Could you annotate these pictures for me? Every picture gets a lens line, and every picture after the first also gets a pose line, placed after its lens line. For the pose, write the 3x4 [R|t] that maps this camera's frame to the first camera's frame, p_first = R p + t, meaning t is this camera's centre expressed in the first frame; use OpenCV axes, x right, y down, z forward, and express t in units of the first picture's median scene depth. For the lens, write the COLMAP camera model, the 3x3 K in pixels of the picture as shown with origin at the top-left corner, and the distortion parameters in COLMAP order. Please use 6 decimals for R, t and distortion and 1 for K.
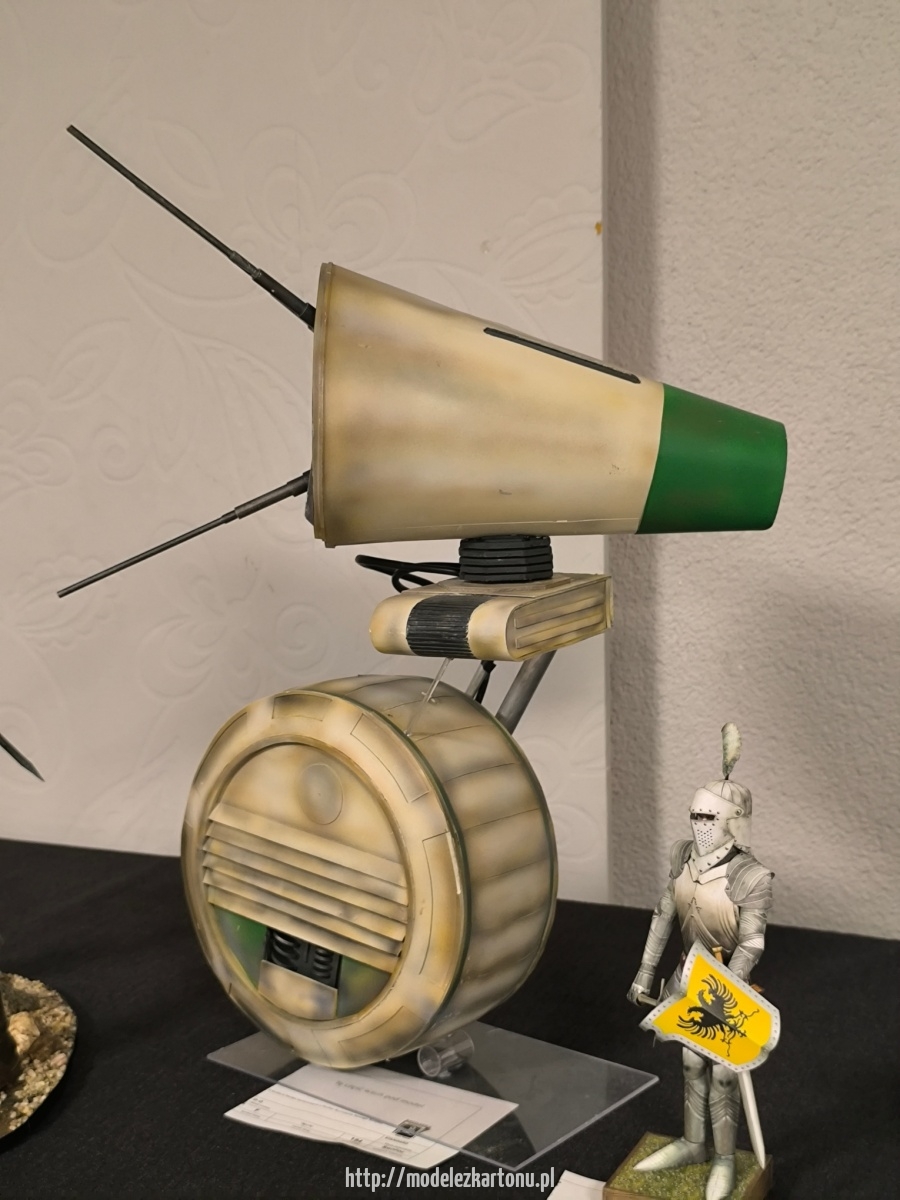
lens RADIAL K [[1685.7, 0, 450.0], [0, 1685.7, 600.0], [0, 0, 1]] dist [0.135932, -0.525817]
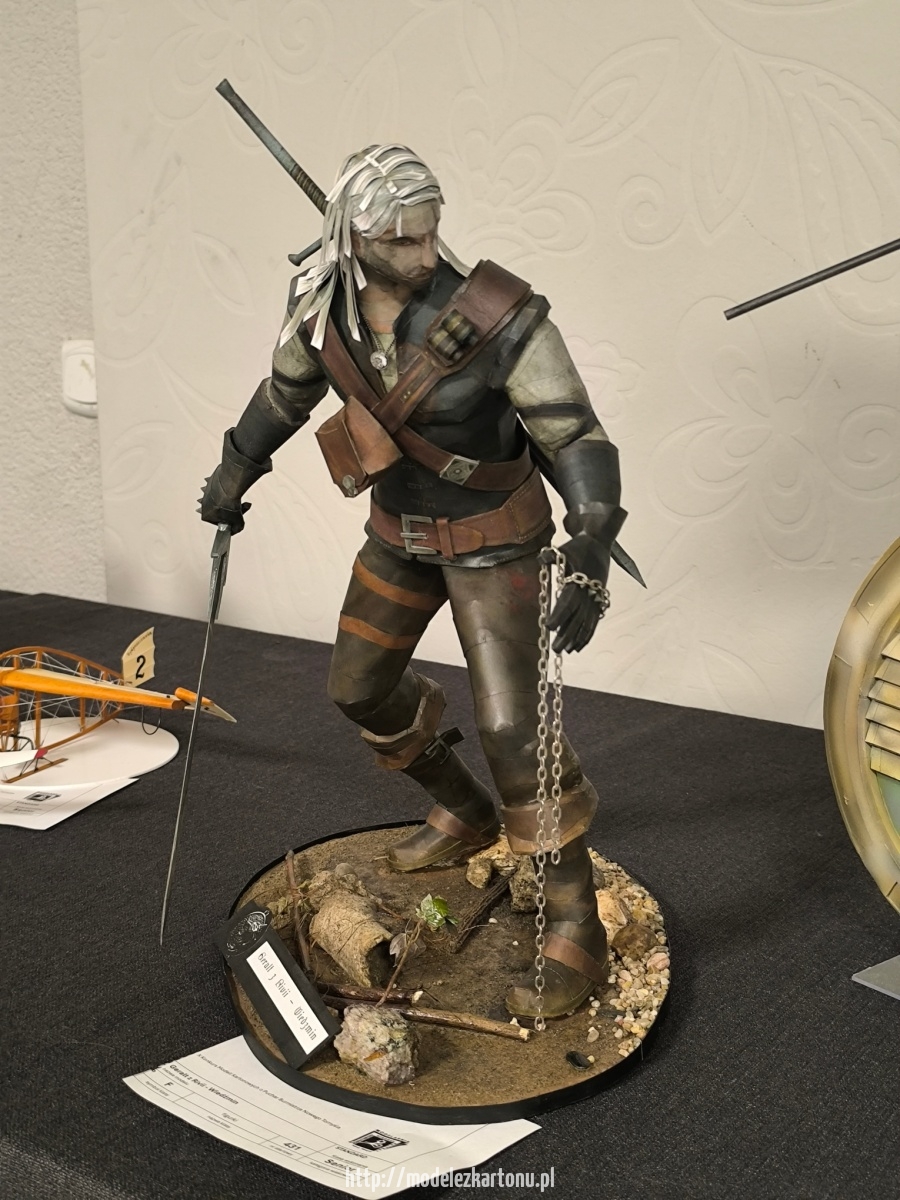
lens RADIAL K [[1685.7, 0, 450.0], [0, 1685.7, 600.0], [0, 0, 1]] dist [0.135932, -0.525817]
pose [[0.981259, 0.066478, -0.180861, -0.192701], [-0.053336, 0.995636, 0.076584, 0.061314], [0.185163, -0.065503, 0.980522, 0.264362]]
